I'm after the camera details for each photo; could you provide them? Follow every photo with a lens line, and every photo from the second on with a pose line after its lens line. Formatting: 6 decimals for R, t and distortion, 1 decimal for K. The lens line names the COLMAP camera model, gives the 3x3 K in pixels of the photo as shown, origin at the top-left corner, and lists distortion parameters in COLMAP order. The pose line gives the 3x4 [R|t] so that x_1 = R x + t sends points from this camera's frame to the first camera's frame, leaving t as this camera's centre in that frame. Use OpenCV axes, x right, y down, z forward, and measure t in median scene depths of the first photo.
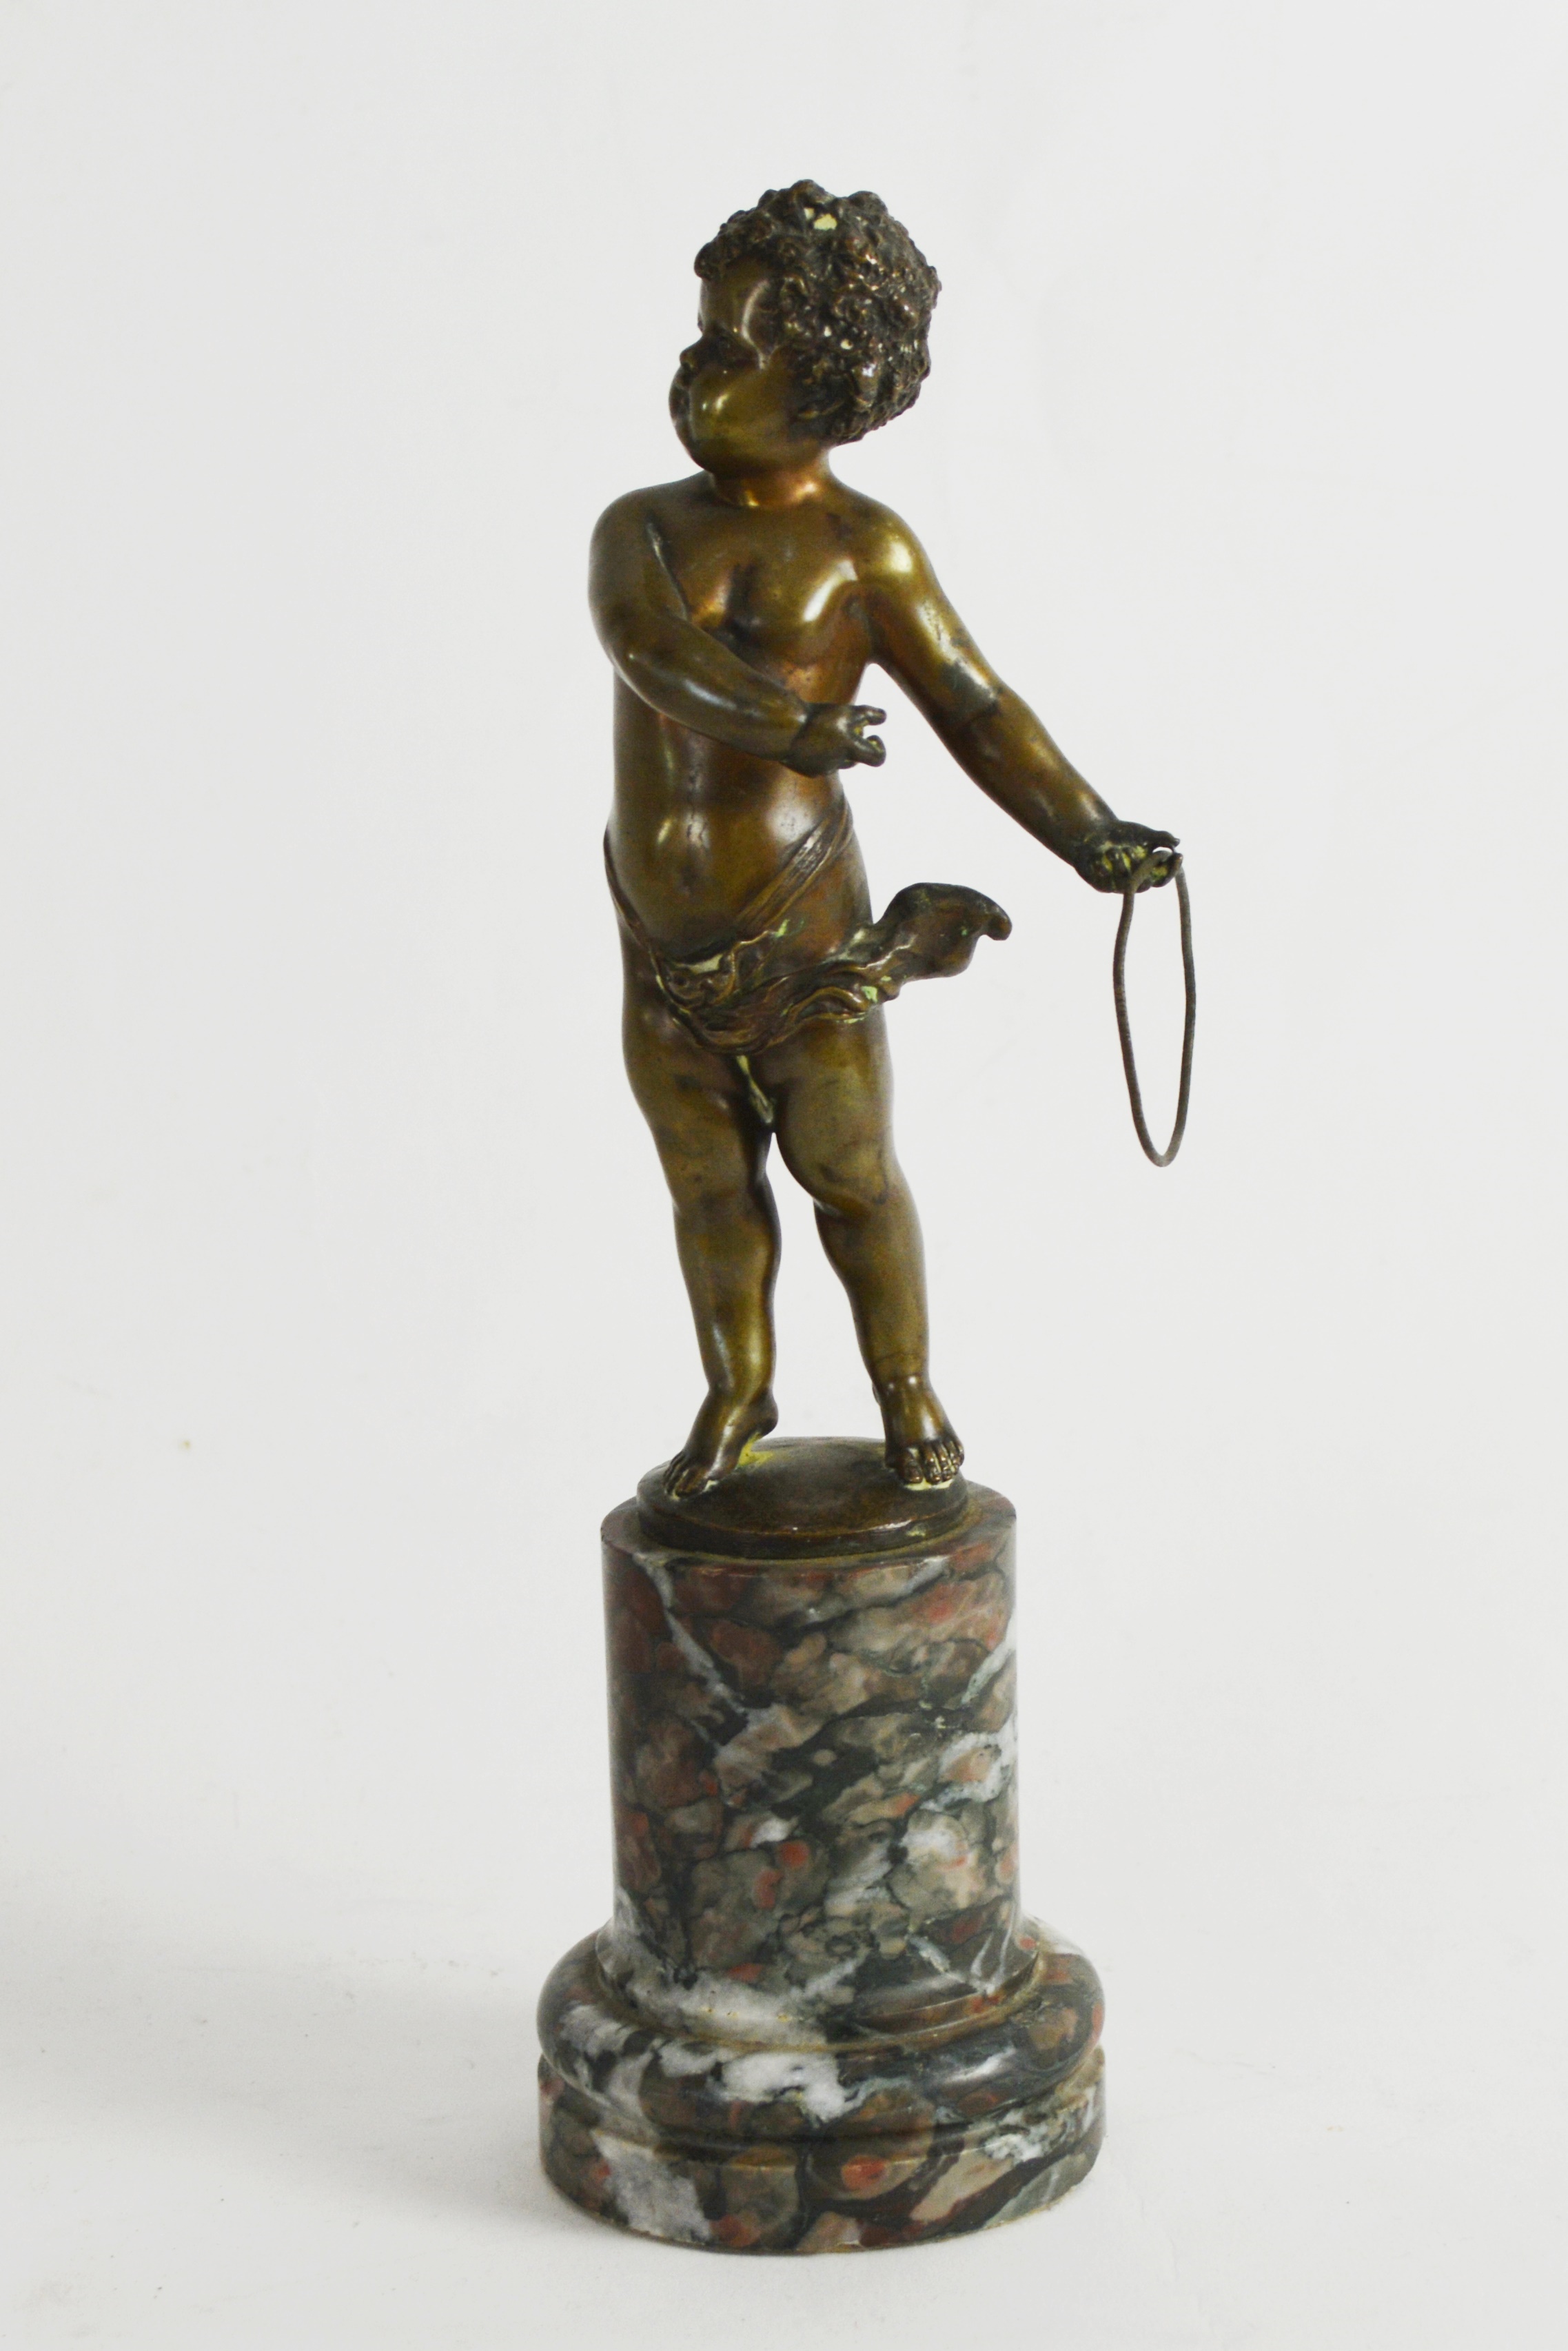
lens RADIAL K [[3975.3, 0, 784.3], [0, 3975.3, 1173.7], [0, 0, 1]] dist [-0.118932, 0.000000]
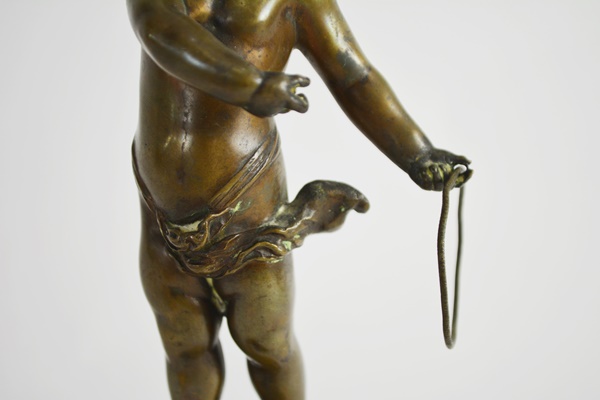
lens RADIAL K [[1102.0, 0, 302.0], [0, 1102.0, 200.8], [0, 0, 1]] dist [-0.009903, 0.000000]
pose [[0.995391, 0.039098, 0.087571, -0.013986], [-0.039190, 0.999232, -0.000668, -0.064961], [-0.087530, -0.002767, 0.996158, 0.541214]]
